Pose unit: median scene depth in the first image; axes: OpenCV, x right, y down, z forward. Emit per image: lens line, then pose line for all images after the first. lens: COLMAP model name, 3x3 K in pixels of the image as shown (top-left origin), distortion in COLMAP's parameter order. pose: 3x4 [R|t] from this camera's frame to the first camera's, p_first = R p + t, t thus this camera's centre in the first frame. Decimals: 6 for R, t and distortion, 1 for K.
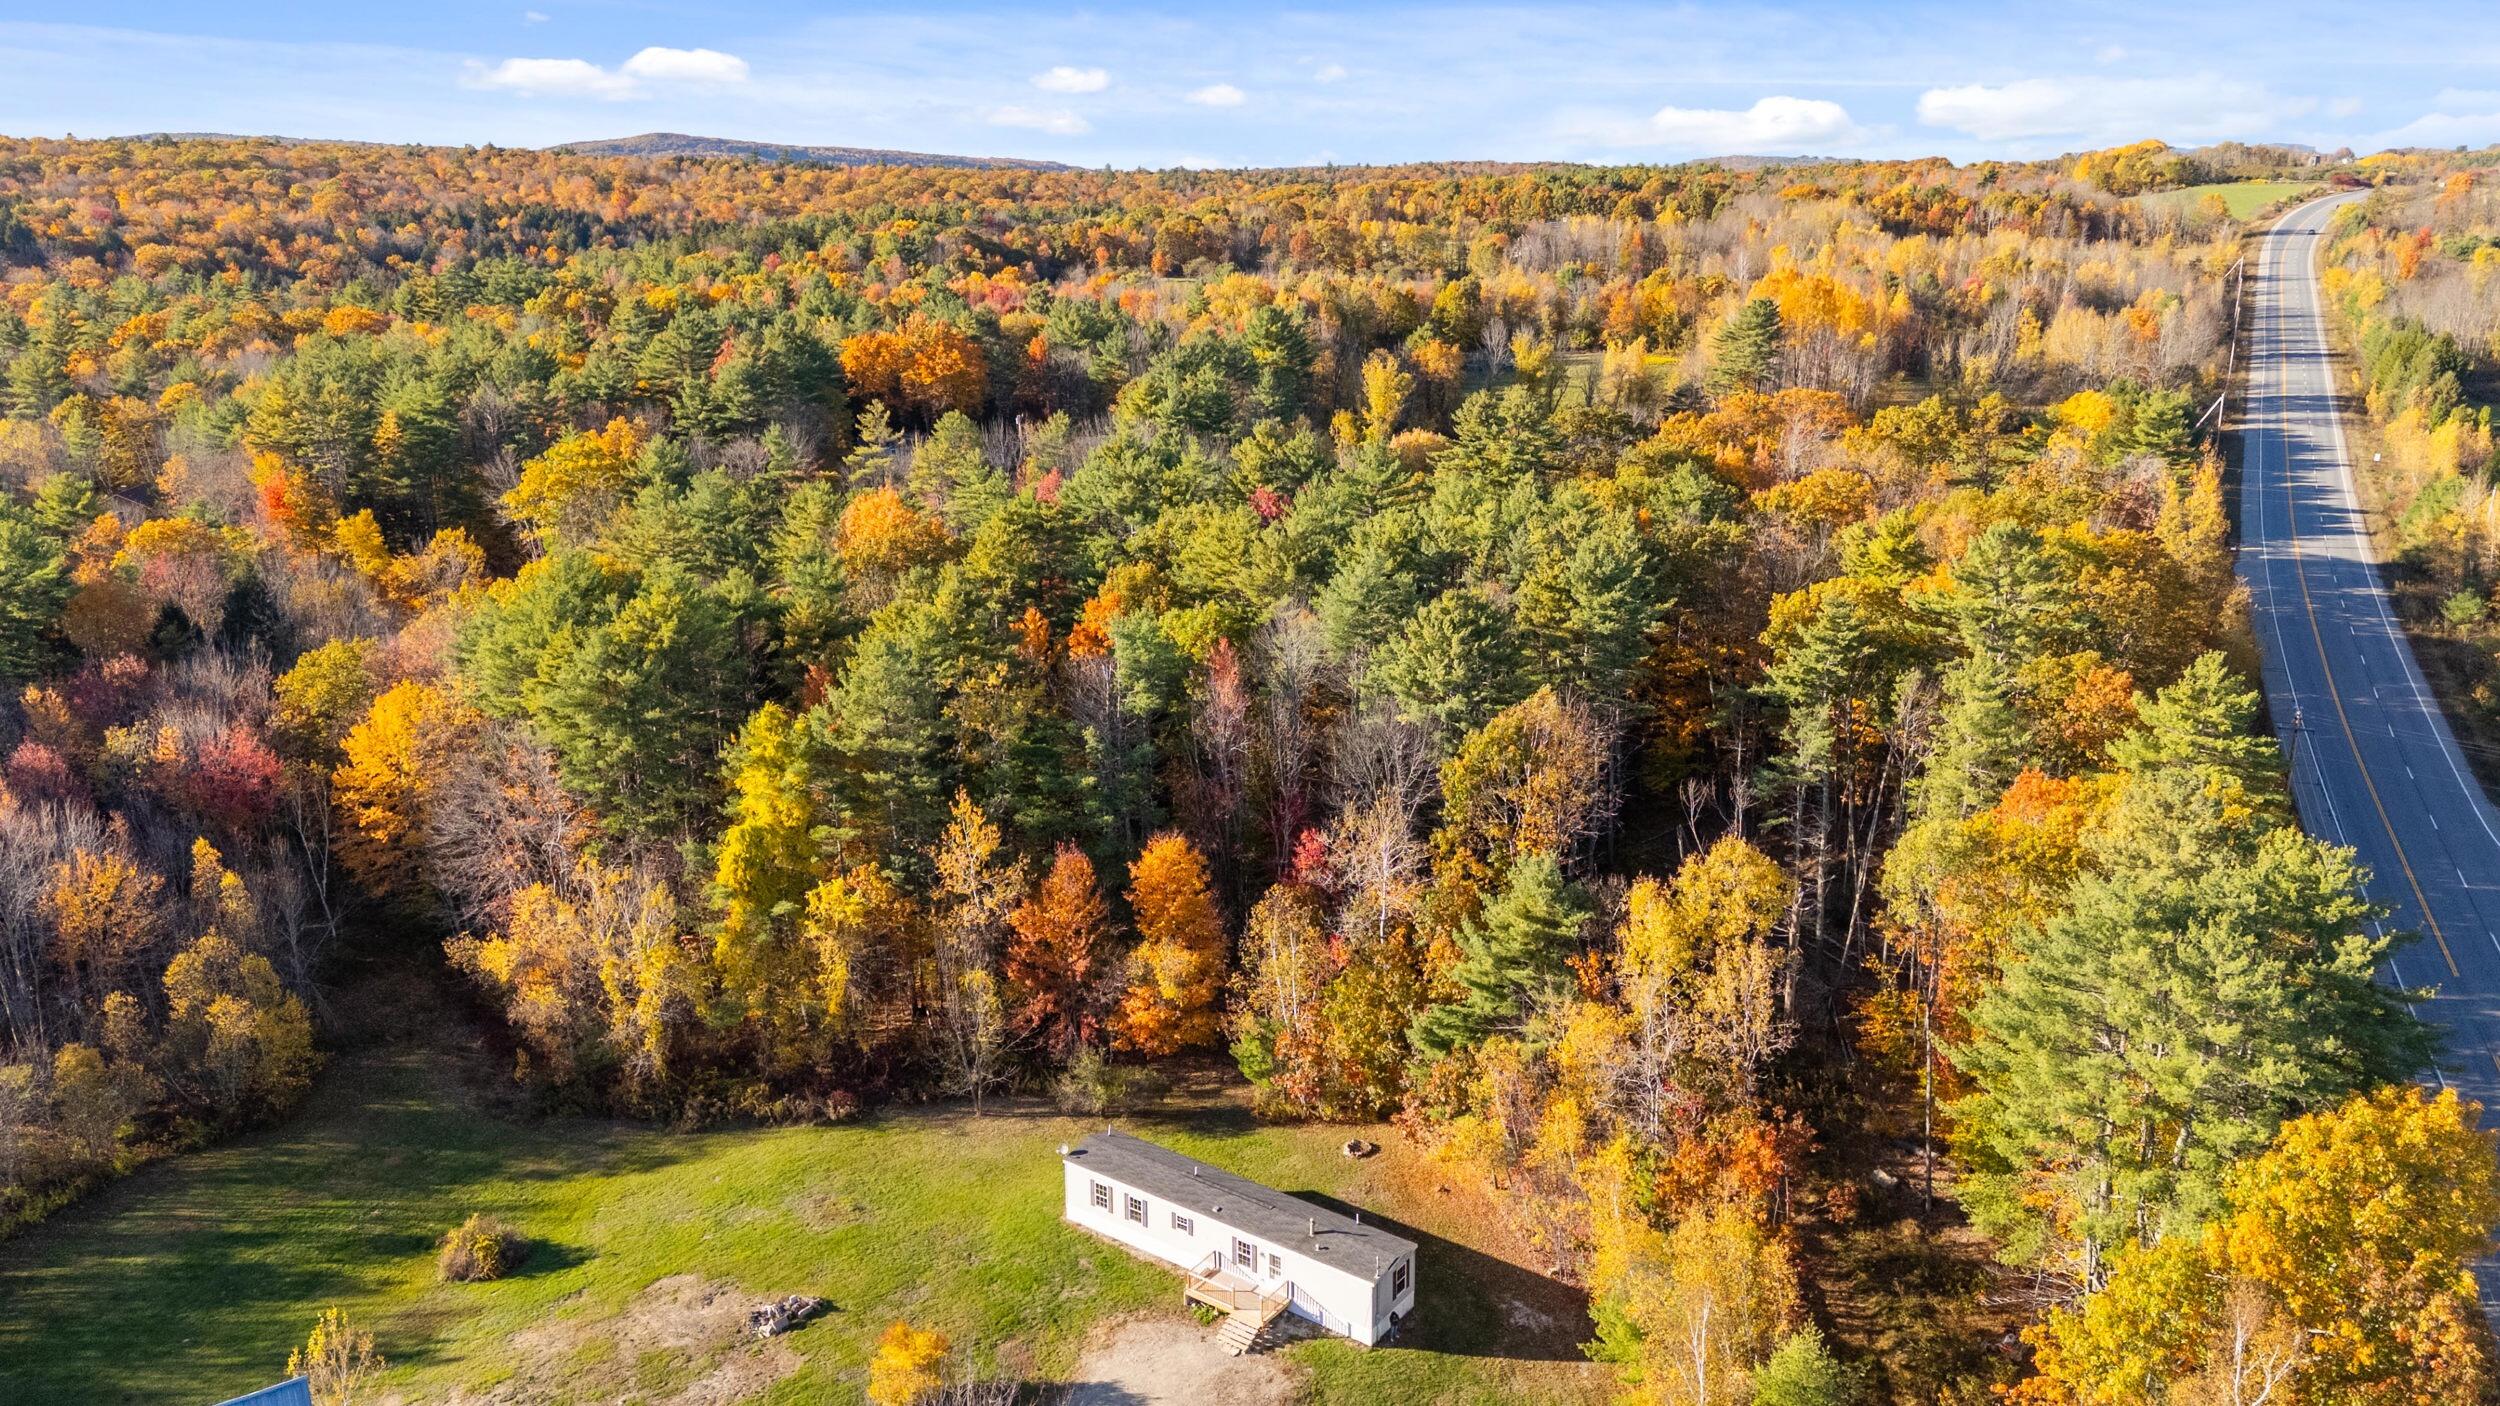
lens RADIAL K [[1838.0, 0, 1261.3], [0, 1838.0, 696.6], [0, 0, 1]] dist [0.080506, -0.071998]
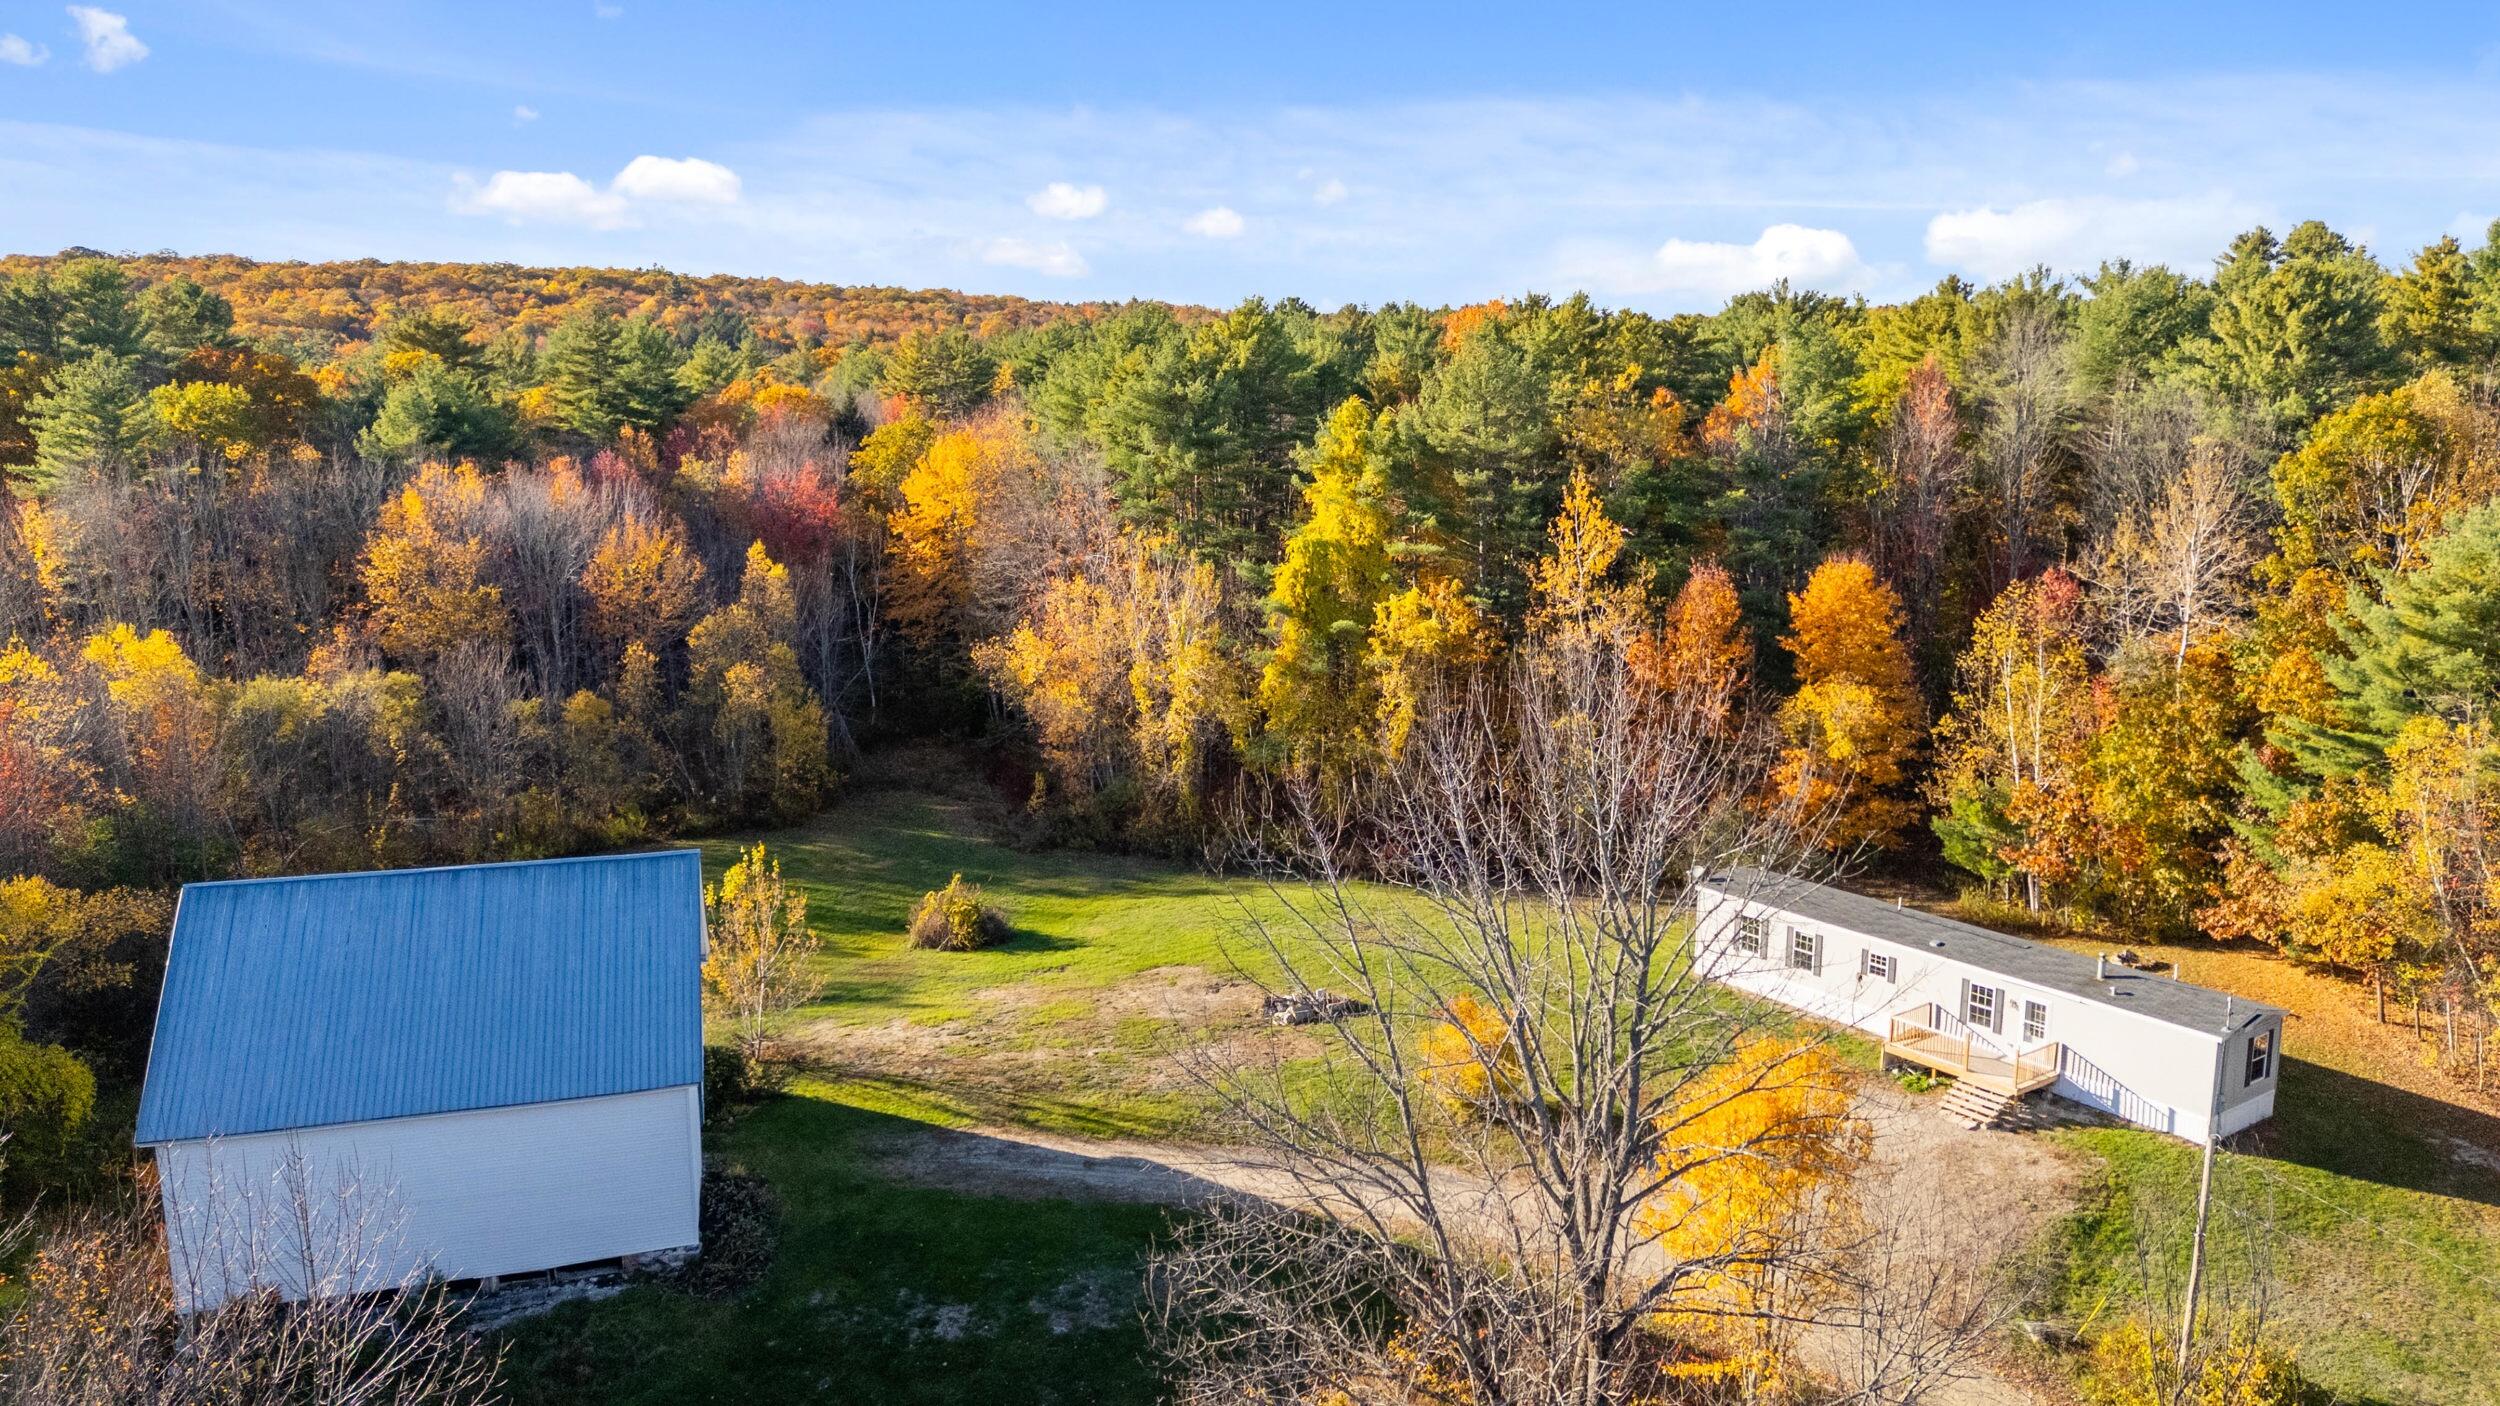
lens RADIAL K [[1839.7, 0, 1246.0], [0, 1839.7, 699.3], [0, 0, 1]] dist [0.080089, -0.081245]
pose [[0.949712, 0.062924, -0.306738, -0.046377], [-0.091724, 0.992535, -0.080385, 0.203728], [0.299390, 0.104478, 0.948393, 0.210654]]
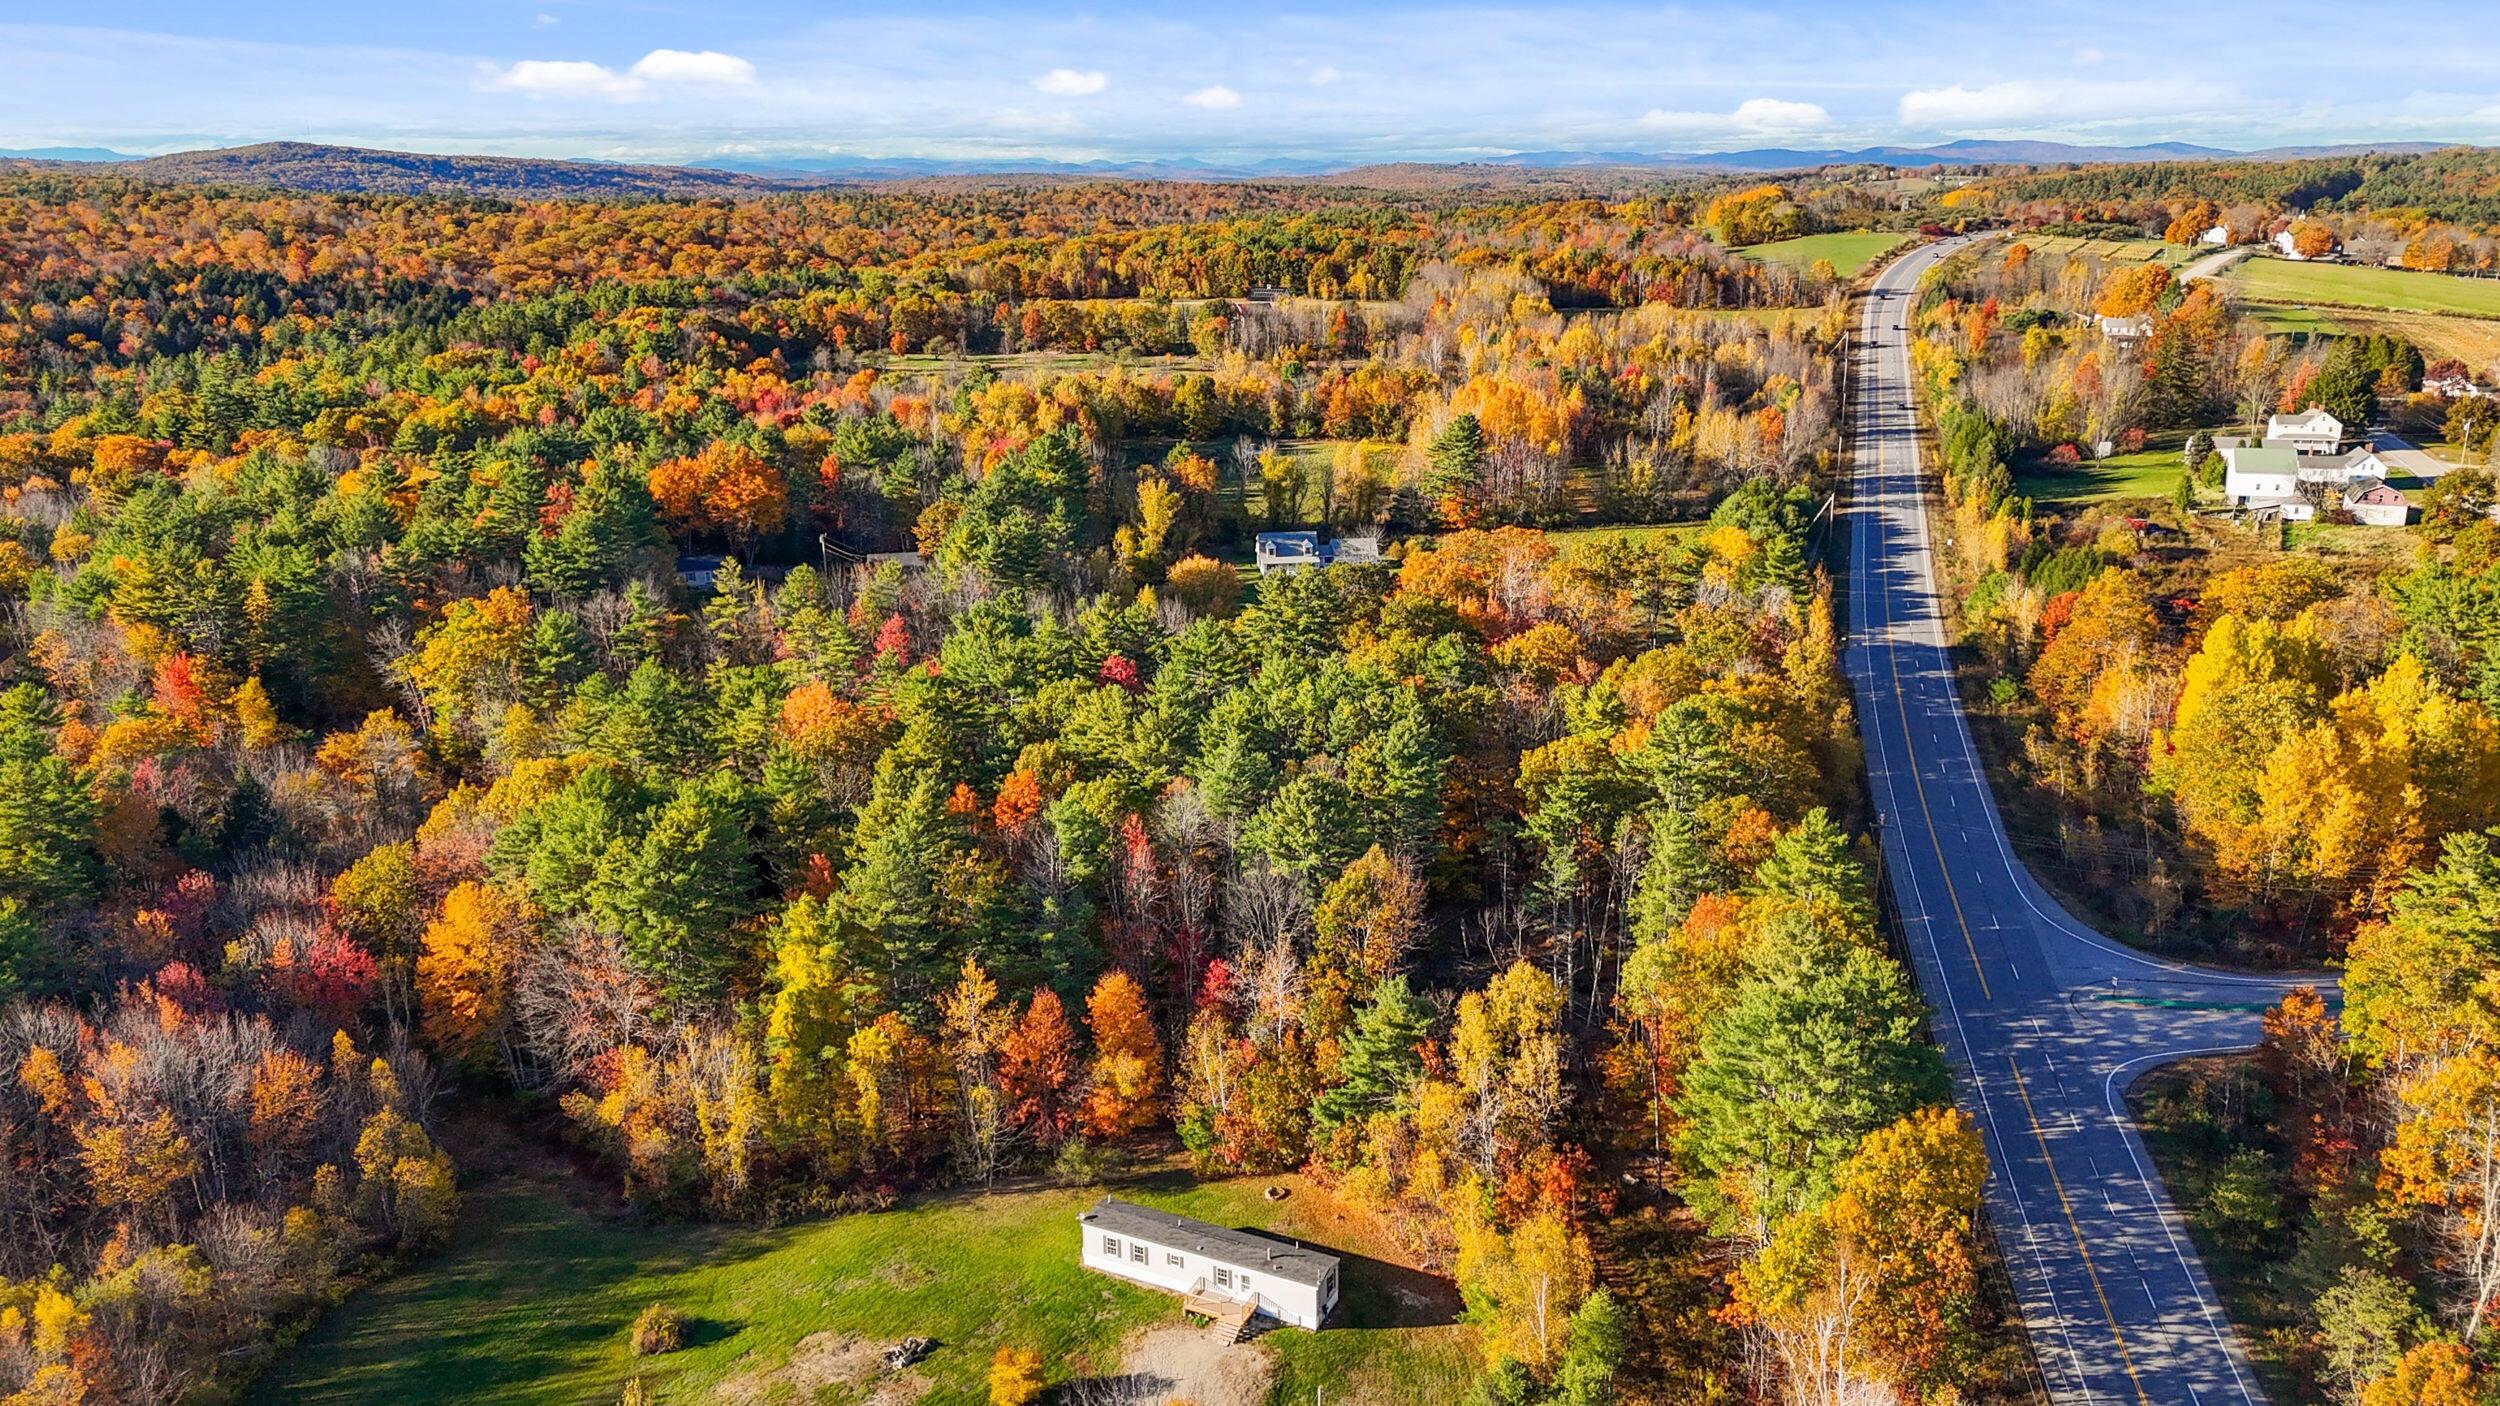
lens RADIAL K [[1838.0, 0, 1261.3], [0, 1838.0, 696.6], [0, 0, 1]] dist [0.080506, -0.071998]
pose [[0.985599, -0.051051, 0.161210, -0.144681], [0.051058, 0.998687, 0.004104, -0.122523], [-0.161208, 0.004186, 0.986912, -0.342877]]
